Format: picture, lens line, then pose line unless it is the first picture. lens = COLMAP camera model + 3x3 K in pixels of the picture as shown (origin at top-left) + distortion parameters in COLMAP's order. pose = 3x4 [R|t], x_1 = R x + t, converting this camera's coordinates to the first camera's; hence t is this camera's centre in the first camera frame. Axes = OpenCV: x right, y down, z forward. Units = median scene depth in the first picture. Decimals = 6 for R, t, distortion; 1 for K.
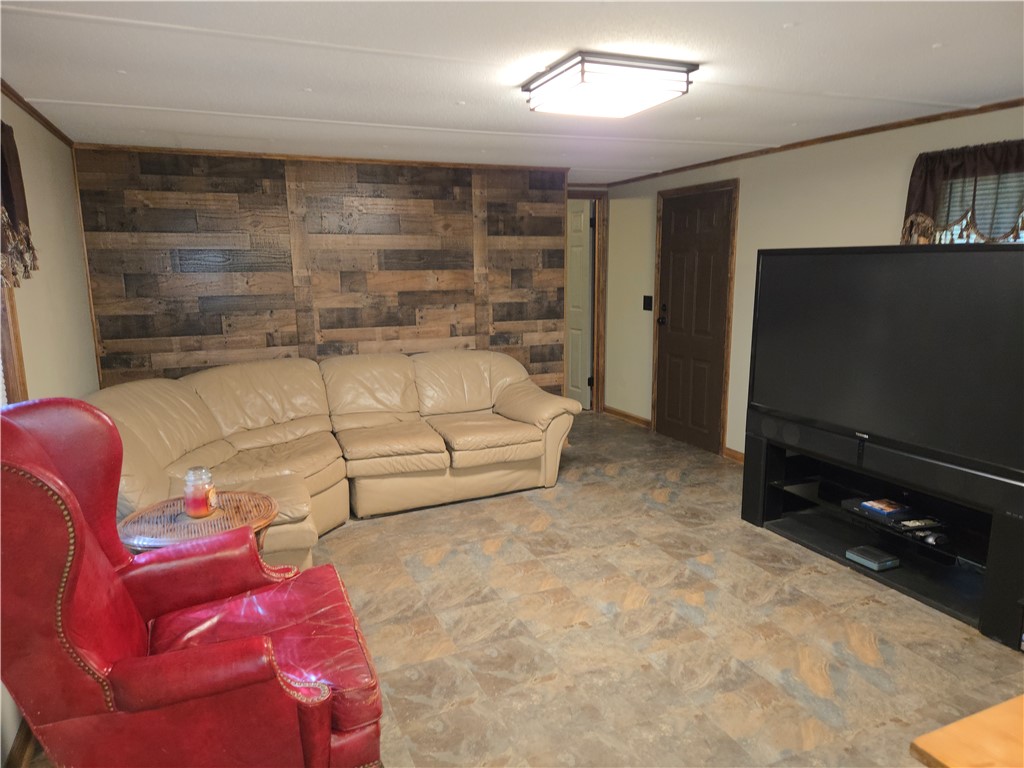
lens RADIAL K [[668.4, 0, 512.0], [0, 668.4, 384.0], [0, 0, 1]] dist [0.025277, -0.031911]
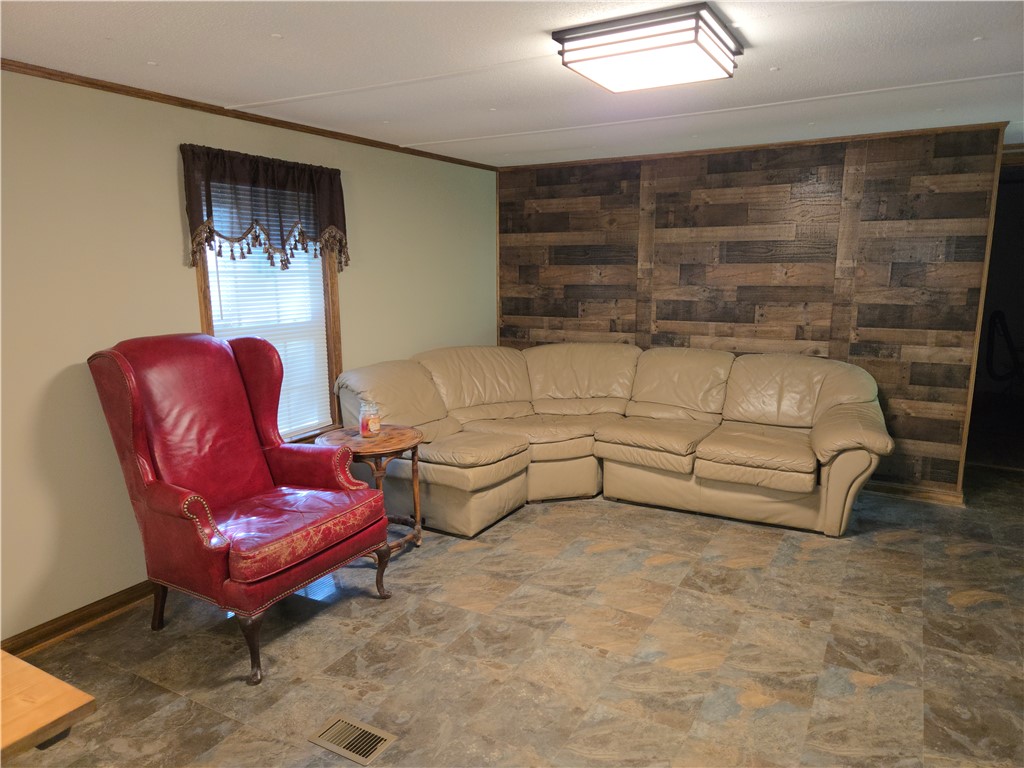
lens RADIAL K [[674.6, 0, 514.5], [0, 674.6, 374.4], [0, 0, 1]] dist [0.068111, -0.080058]
pose [[0.607365, 0.136729, -0.782568, 0.469428], [-0.137899, 0.988269, 0.065643, -0.040615], [0.782363, 0.068046, 0.619095, 0.200101]]
